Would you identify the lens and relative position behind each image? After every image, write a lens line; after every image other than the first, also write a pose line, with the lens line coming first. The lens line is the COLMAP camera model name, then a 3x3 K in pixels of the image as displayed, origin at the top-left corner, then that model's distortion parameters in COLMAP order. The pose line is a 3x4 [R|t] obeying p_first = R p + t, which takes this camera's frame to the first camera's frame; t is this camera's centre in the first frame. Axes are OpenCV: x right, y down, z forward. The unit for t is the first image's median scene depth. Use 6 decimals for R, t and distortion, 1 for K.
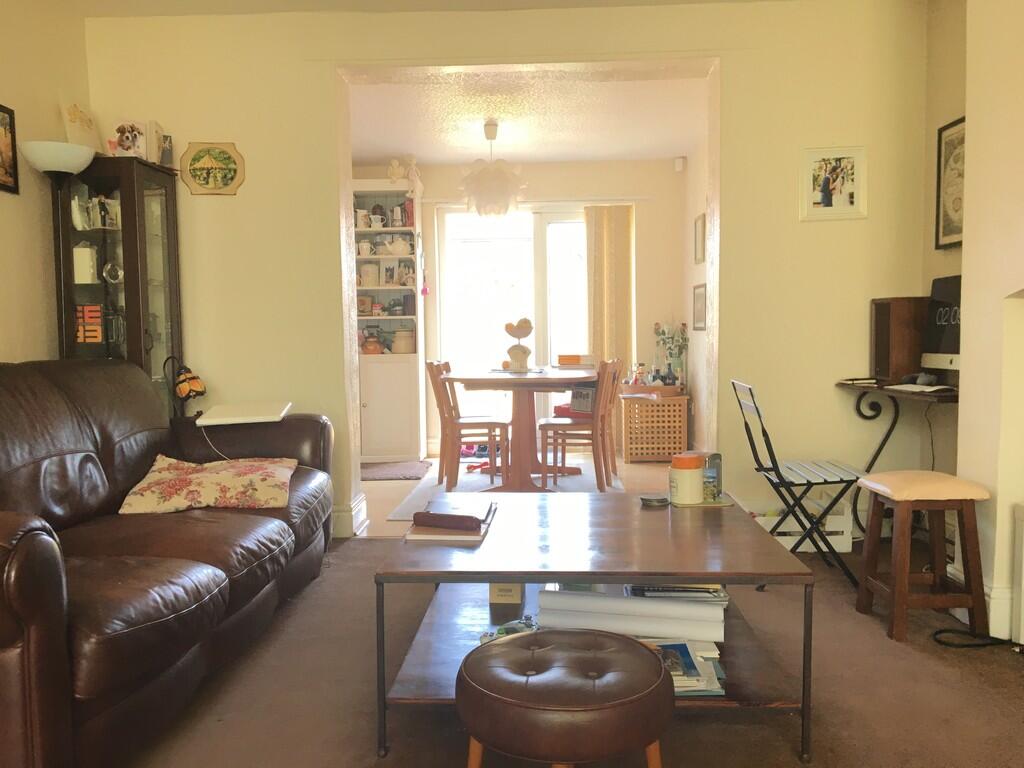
lens RADIAL K [[862.8, 0, 517.5], [0, 862.8, 386.8], [0, 0, 1]] dist [0.100129, -0.157492]
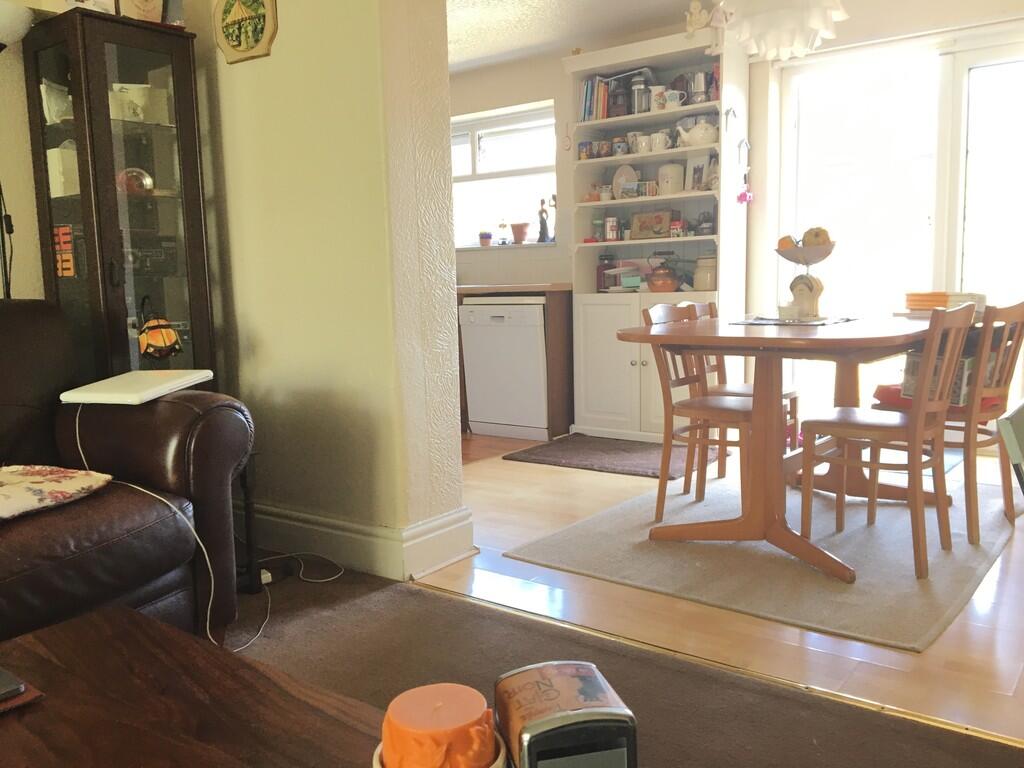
lens RADIAL K [[862.8, 0, 517.5], [0, 862.8, 386.8], [0, 0, 1]] dist [0.100129, -0.157492]
pose [[0.818194, 0.063796, -0.571393, 0.179705], [-0.022066, 0.996577, 0.079670, -0.016886], [0.574519, -0.052577, 0.816801, 0.411818]]
